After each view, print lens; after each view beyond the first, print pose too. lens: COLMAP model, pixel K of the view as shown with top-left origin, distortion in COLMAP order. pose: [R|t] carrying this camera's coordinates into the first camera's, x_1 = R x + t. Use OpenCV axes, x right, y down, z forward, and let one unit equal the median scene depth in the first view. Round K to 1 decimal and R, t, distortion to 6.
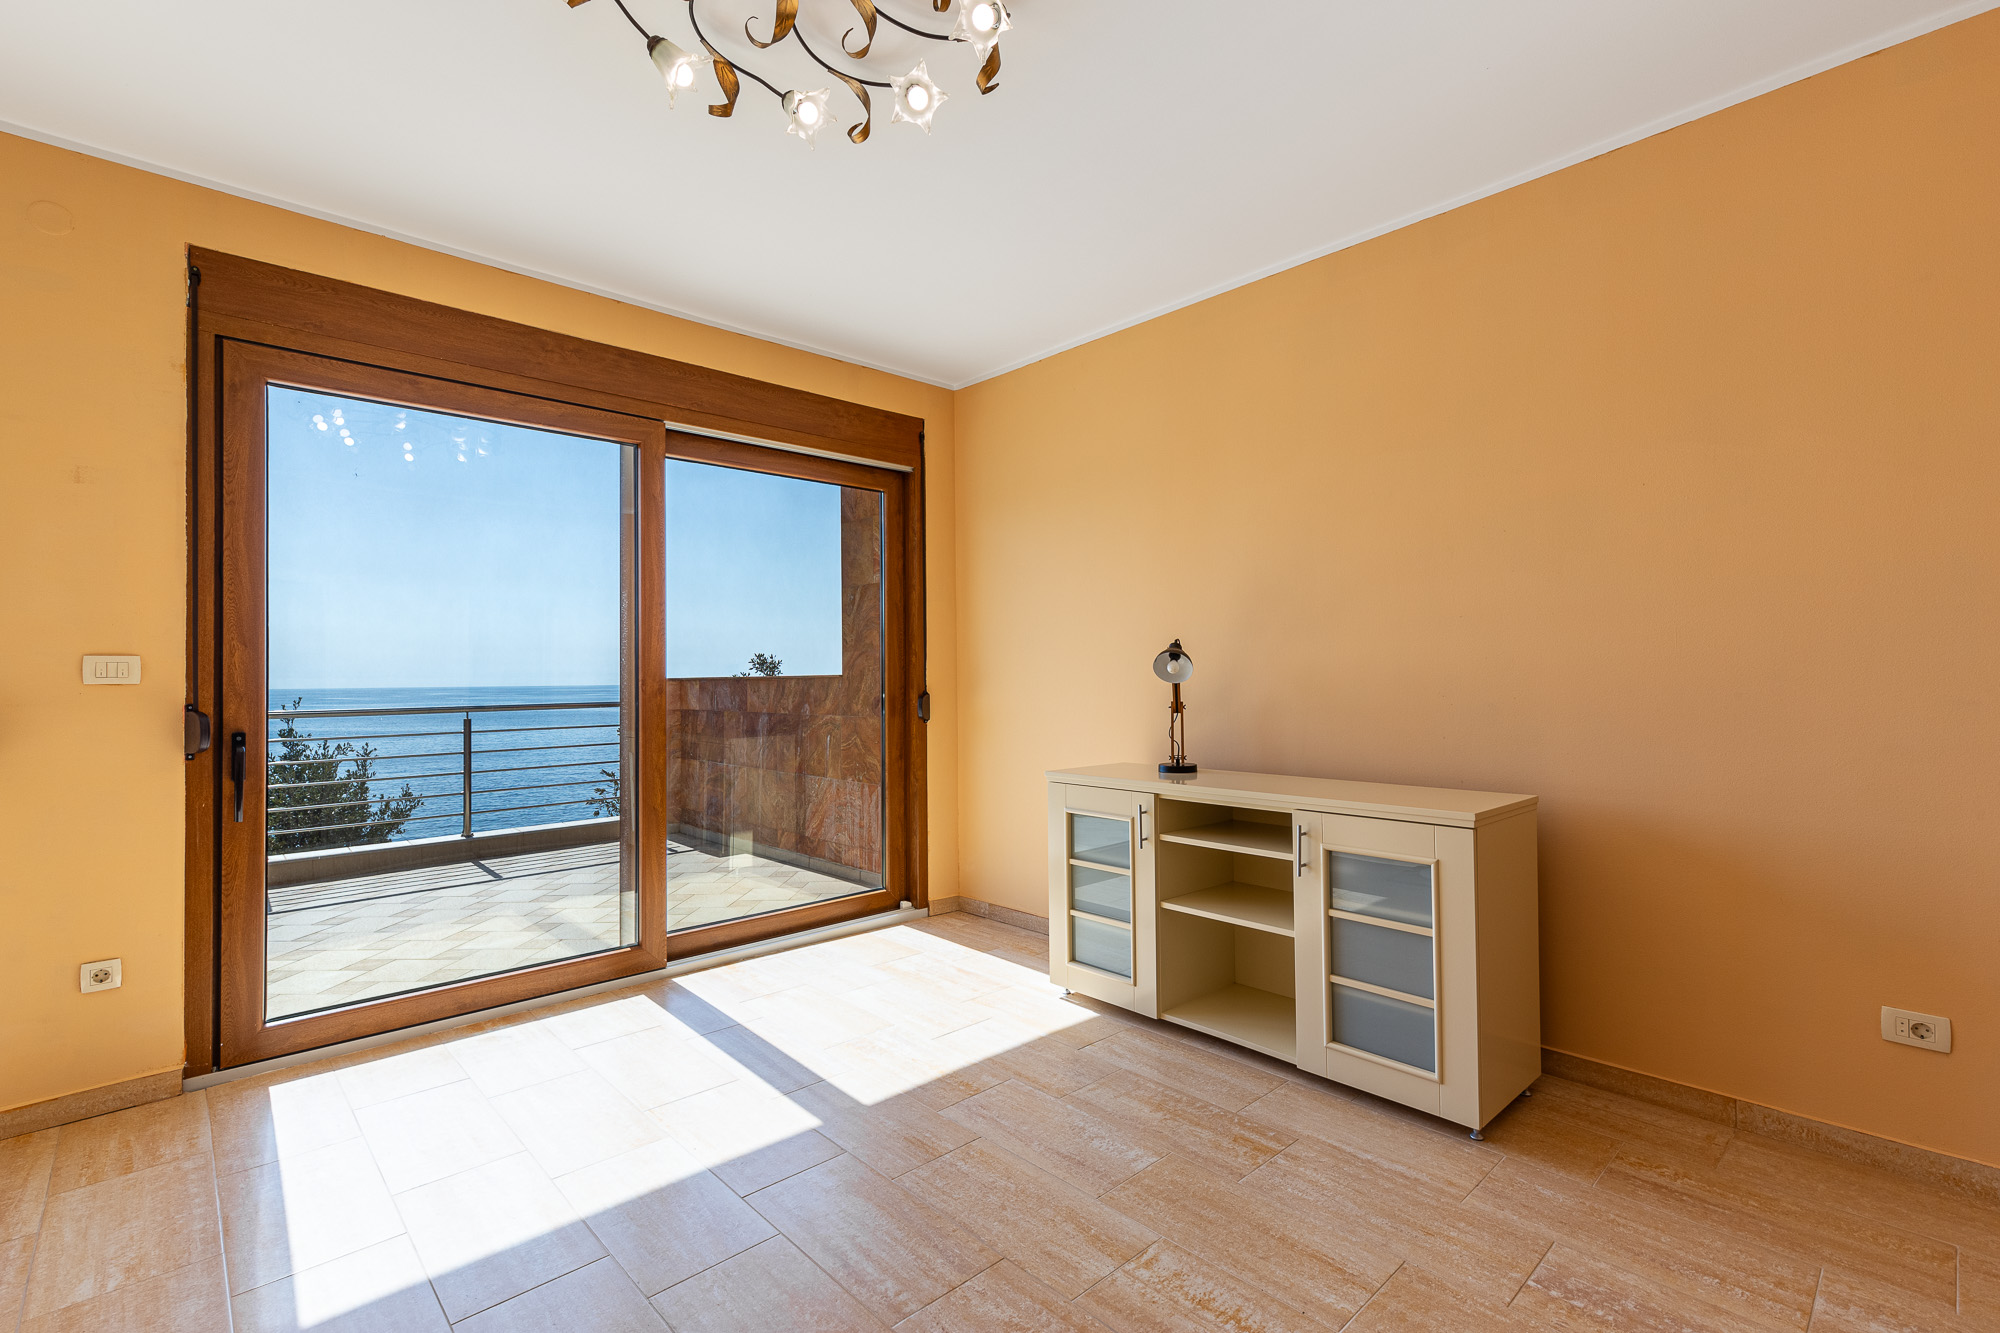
lens RADIAL K [[902.0, 0, 1016.1], [0, 902.0, 663.1], [0, 0, 1]] dist [0.005147, 0.000412]
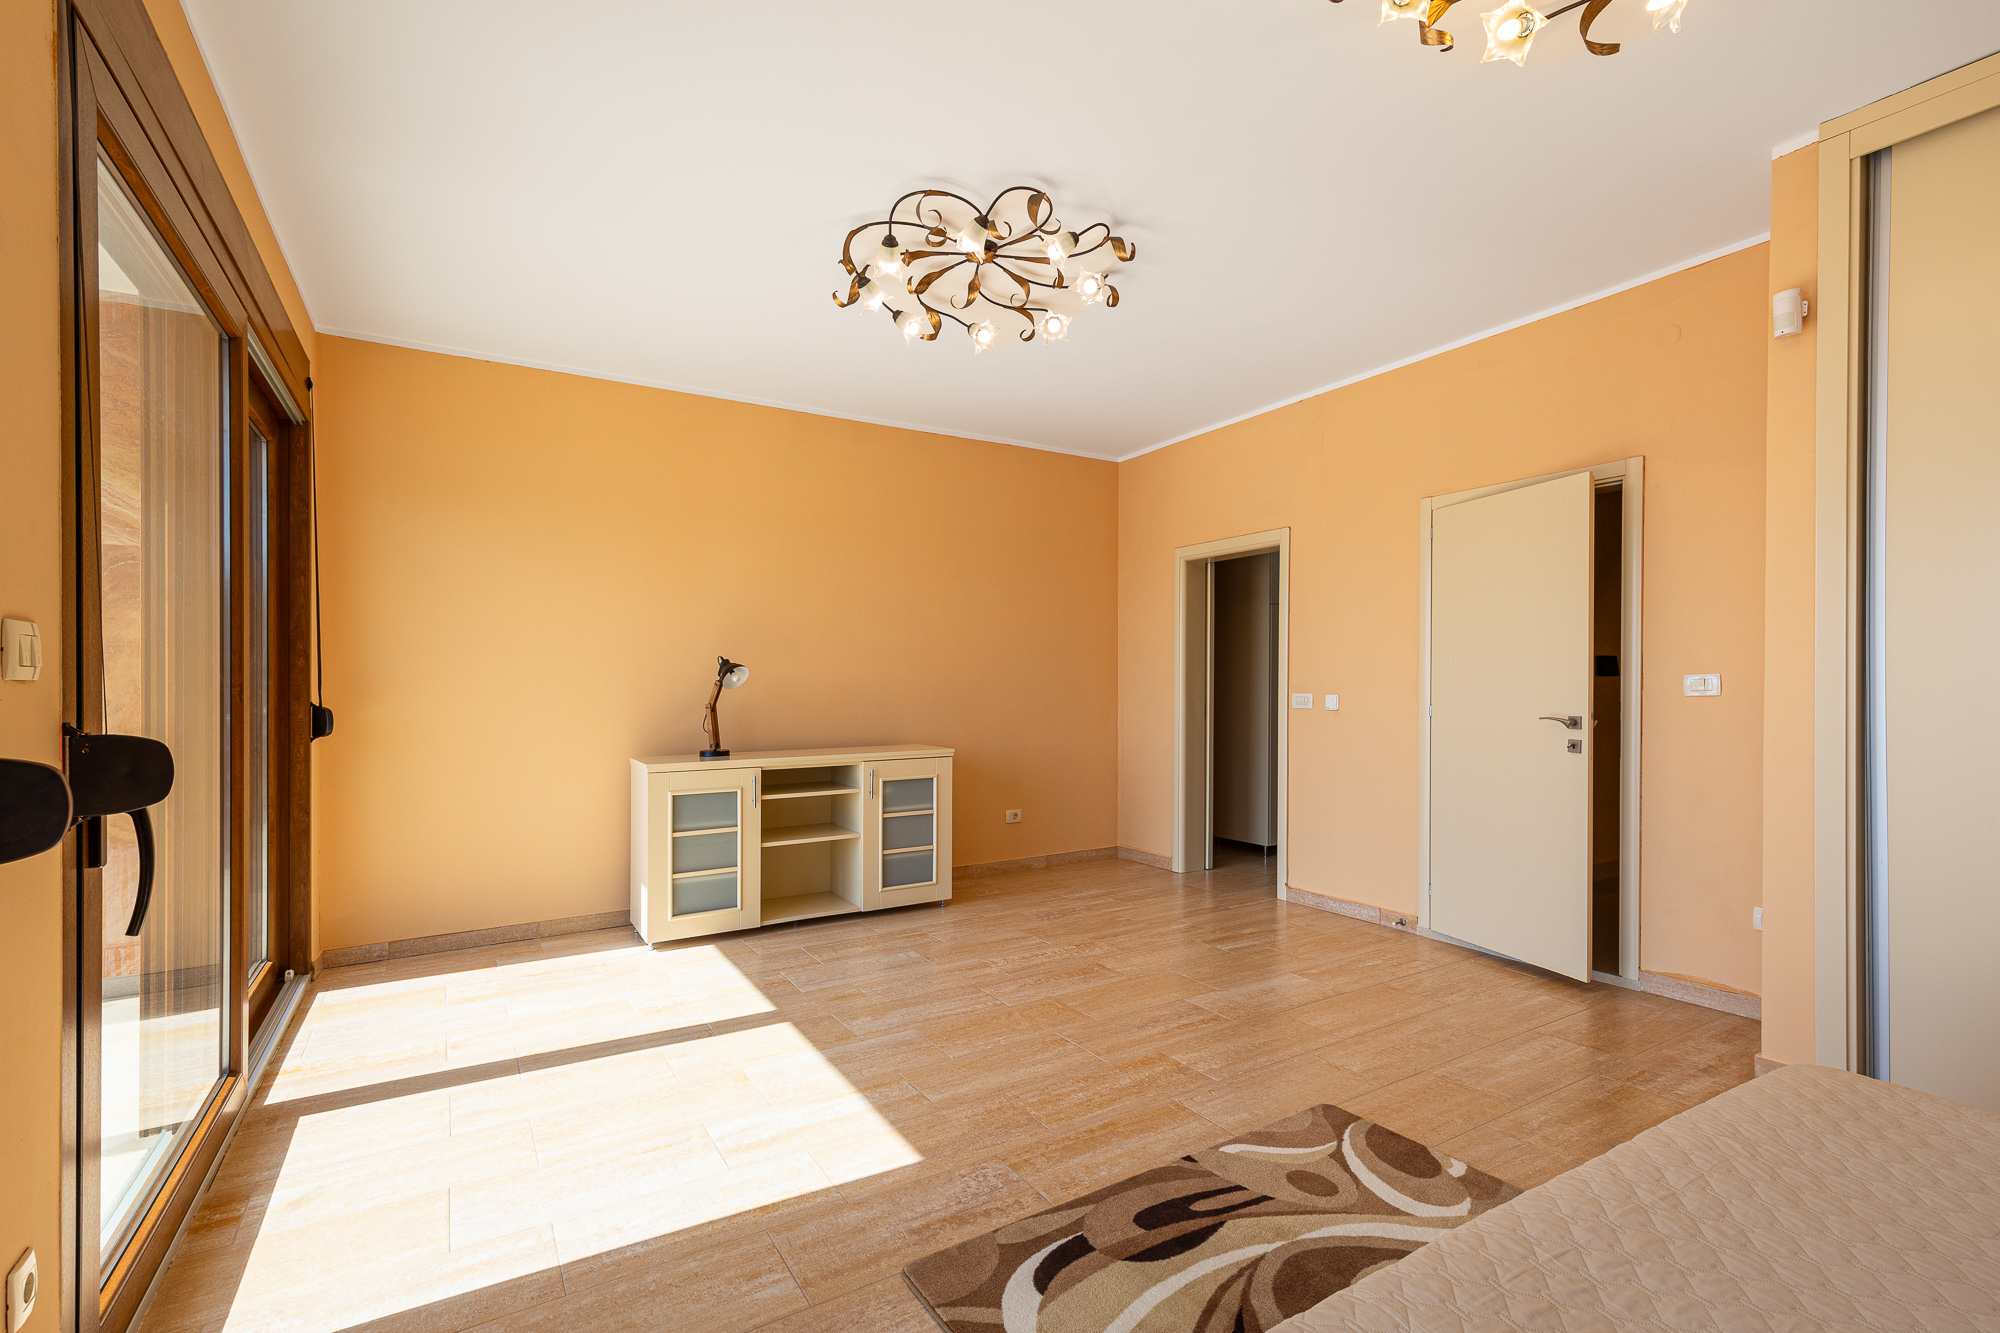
lens RADIAL K [[902.0, 0, 1016.1], [0, 902.0, 663.1], [0, 0, 1]] dist [0.005147, 0.000412]
pose [[0.200894, 0.028648, 0.979194, -1.400405], [-0.009388, 0.999583, -0.027318, 0.018733], [-0.979568, -0.003705, 0.201079, 0.388450]]
